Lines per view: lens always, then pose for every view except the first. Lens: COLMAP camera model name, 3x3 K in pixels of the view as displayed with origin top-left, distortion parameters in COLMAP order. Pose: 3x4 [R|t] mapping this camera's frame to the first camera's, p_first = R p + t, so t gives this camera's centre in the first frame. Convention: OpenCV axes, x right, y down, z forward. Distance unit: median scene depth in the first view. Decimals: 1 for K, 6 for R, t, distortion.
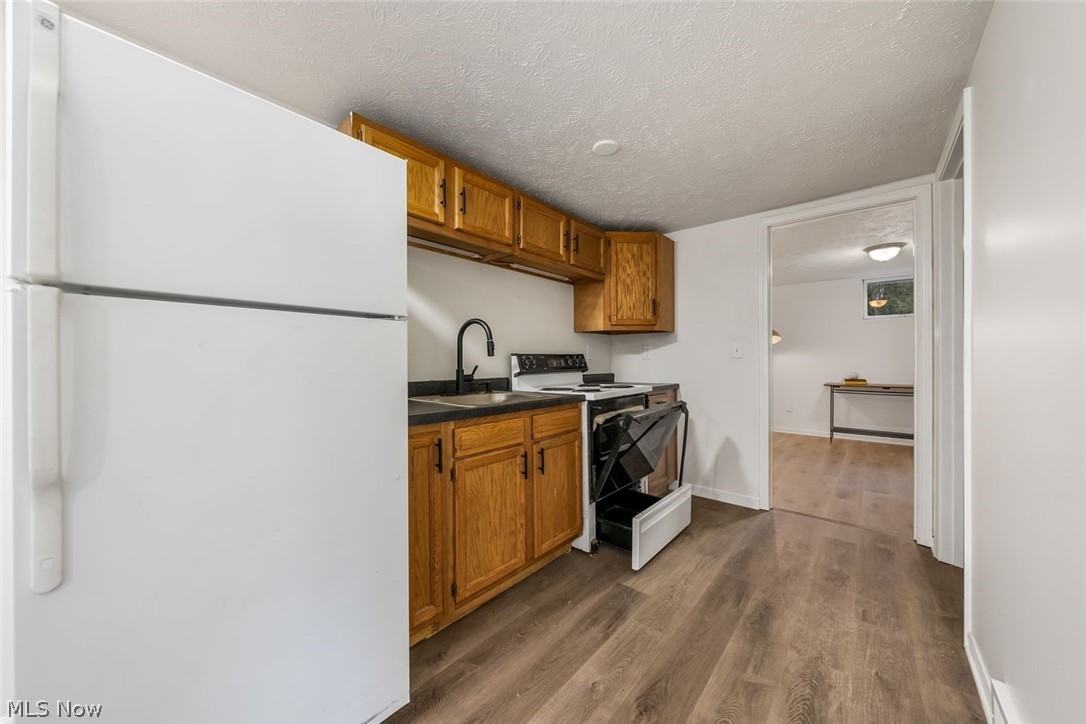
lens RADIAL K [[376.6, 0, 529.3], [0, 376.6, 357.6], [0, 0, 1]] dist [-0.000813, 0.000027]
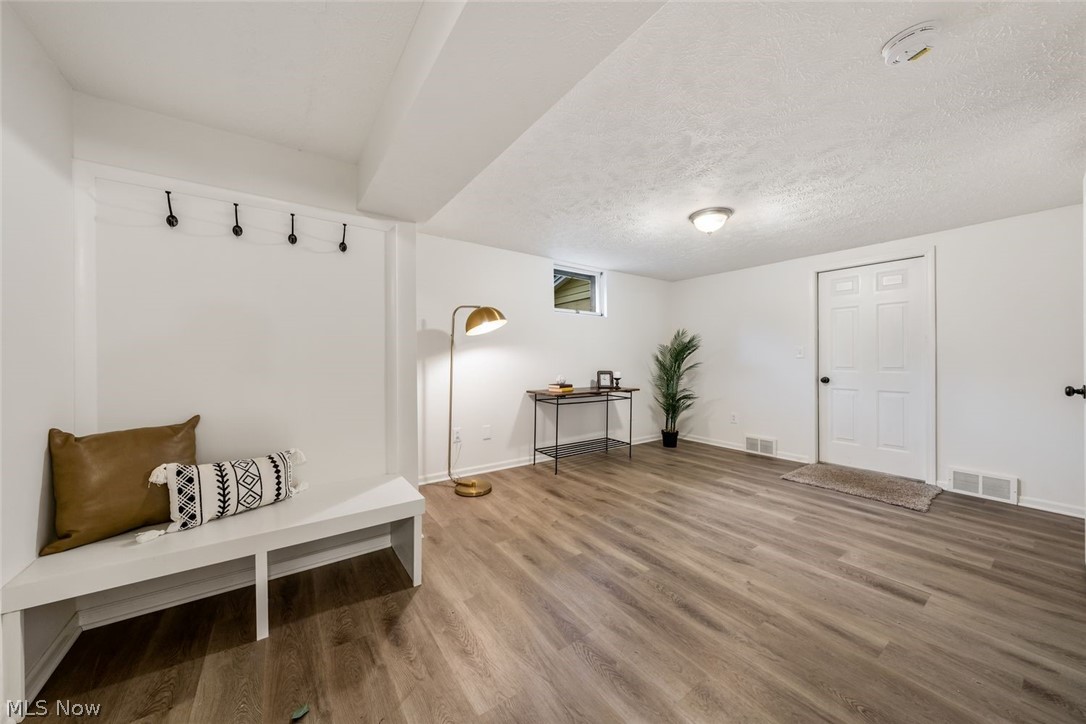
lens RADIAL K [[378.5, 0, 536.0], [0, 378.5, 365.0], [0, 0, 1]] dist [0.000596, 0.000139]
pose [[0.256242, -0.015997, 0.966480, 0.081055], [0.001044, 0.999867, 0.016273, 0.003225], [-0.966612, -0.003161, 0.256224, 0.853093]]
